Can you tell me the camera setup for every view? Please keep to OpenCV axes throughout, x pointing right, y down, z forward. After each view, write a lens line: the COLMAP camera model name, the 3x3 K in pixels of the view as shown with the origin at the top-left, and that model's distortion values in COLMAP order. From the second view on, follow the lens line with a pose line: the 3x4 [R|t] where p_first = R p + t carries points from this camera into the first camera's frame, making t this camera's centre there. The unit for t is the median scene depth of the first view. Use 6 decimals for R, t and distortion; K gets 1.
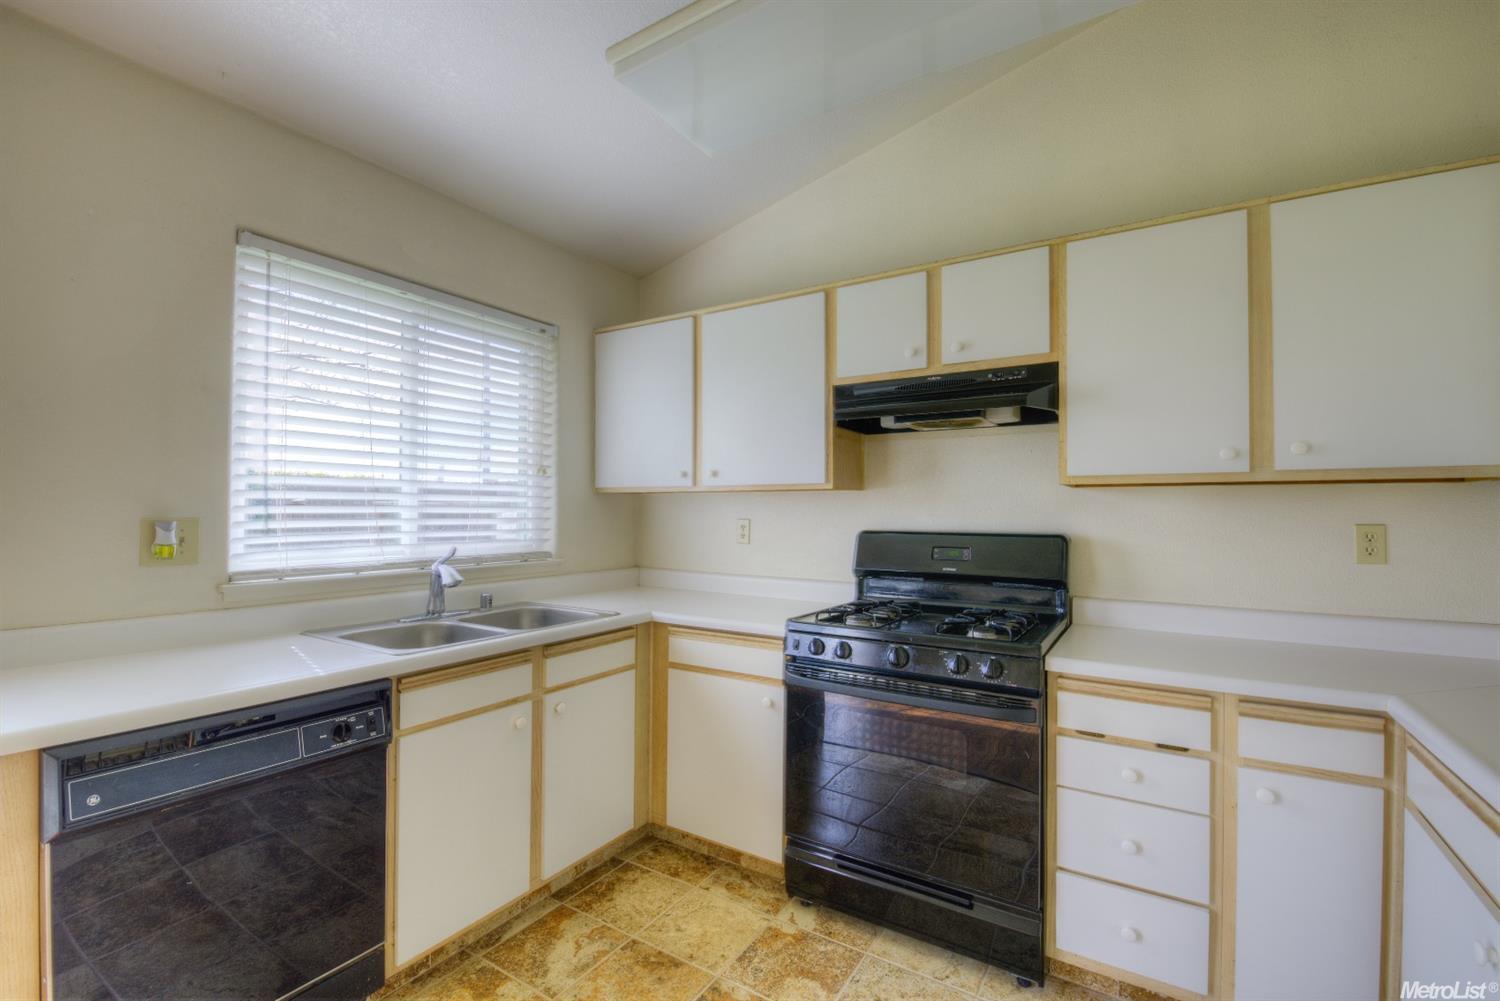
lens RADIAL K [[651.5, 0, 749.3], [0, 651.5, 502.8], [0, 0, 1]] dist [-0.007793, -0.006034]
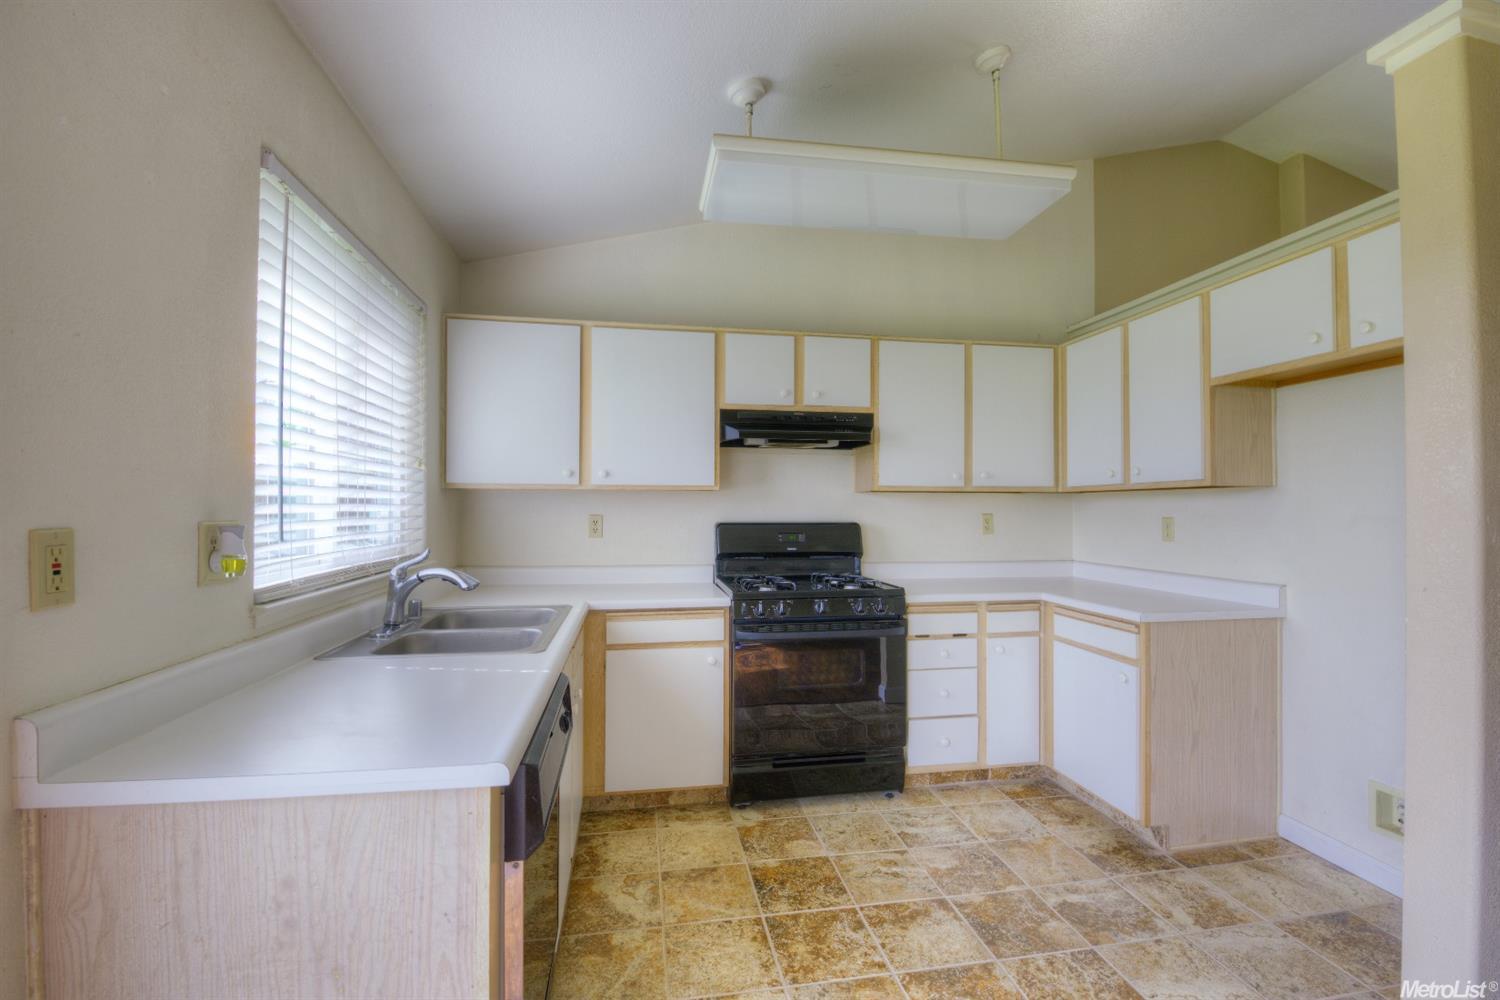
lens RADIAL K [[651.5, 0, 750.5], [0, 651.5, 503.2], [0, 0, 1]] dist [-0.007793, -0.006034]
pose [[0.737593, 0.001150, 0.675245, -0.776253], [-0.007590, 0.999949, 0.006589, -0.005463], [-0.675203, -0.009985, 0.737564, 0.025701]]
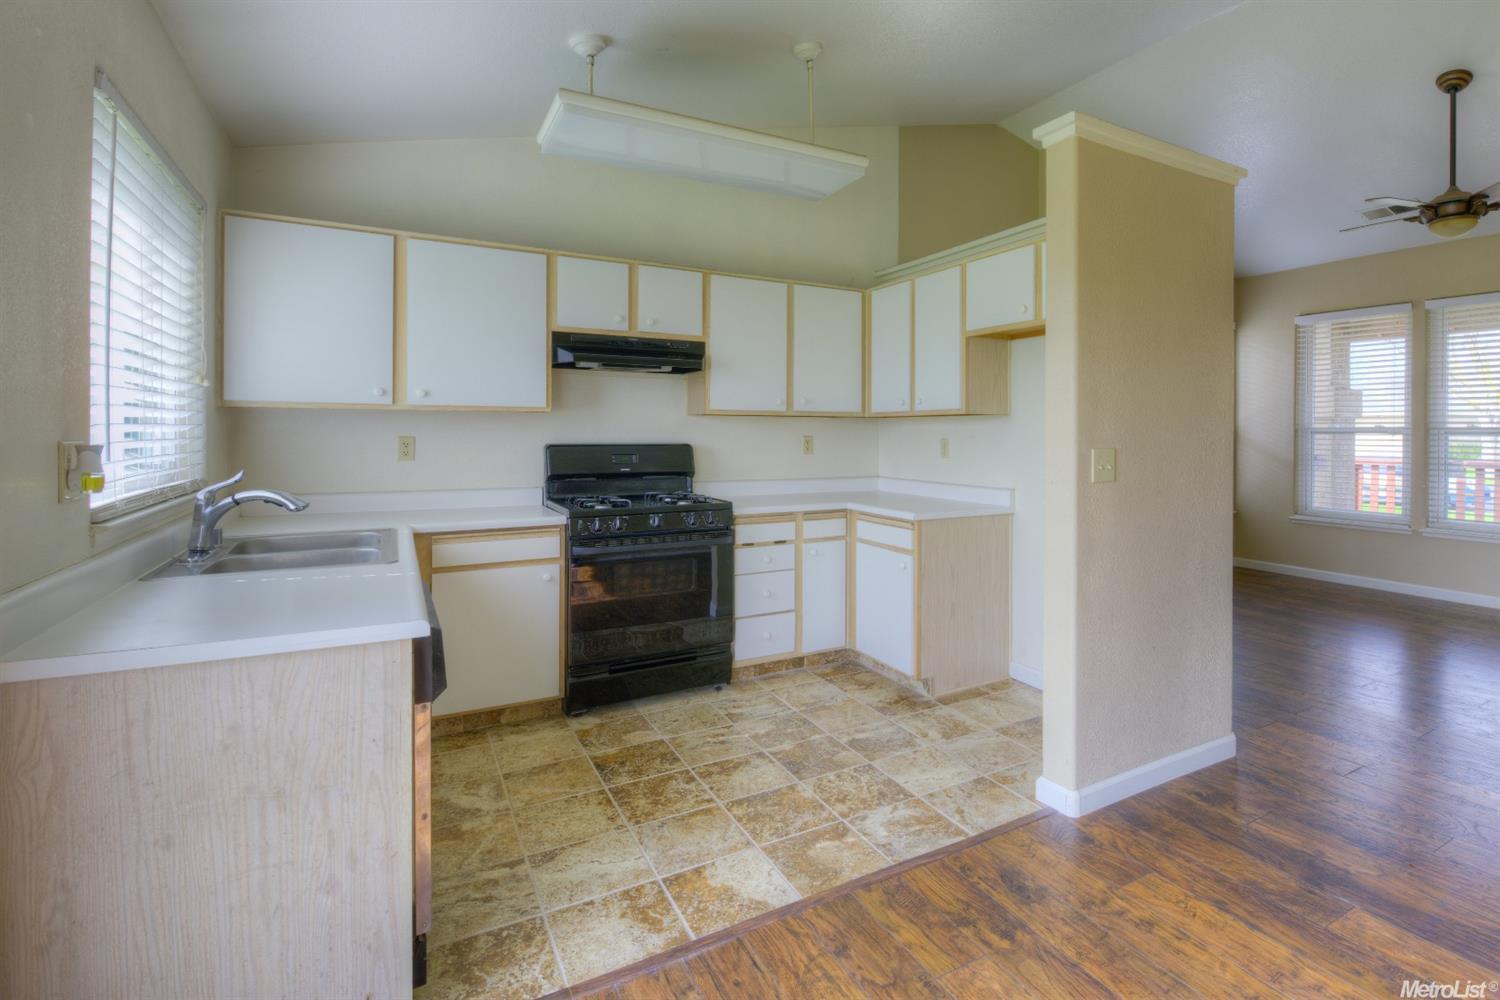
lens RADIAL K [[738.1, 0, 853.9], [0, 738.1, 438.0], [0, 0, 1]] dist [-0.003723, -0.007751]
pose [[0.430897, -0.011714, 0.902325, -1.045992], [-0.015864, 0.999663, 0.020554, -0.010254], [-0.902262, -0.023171, 0.430566, -0.181354]]
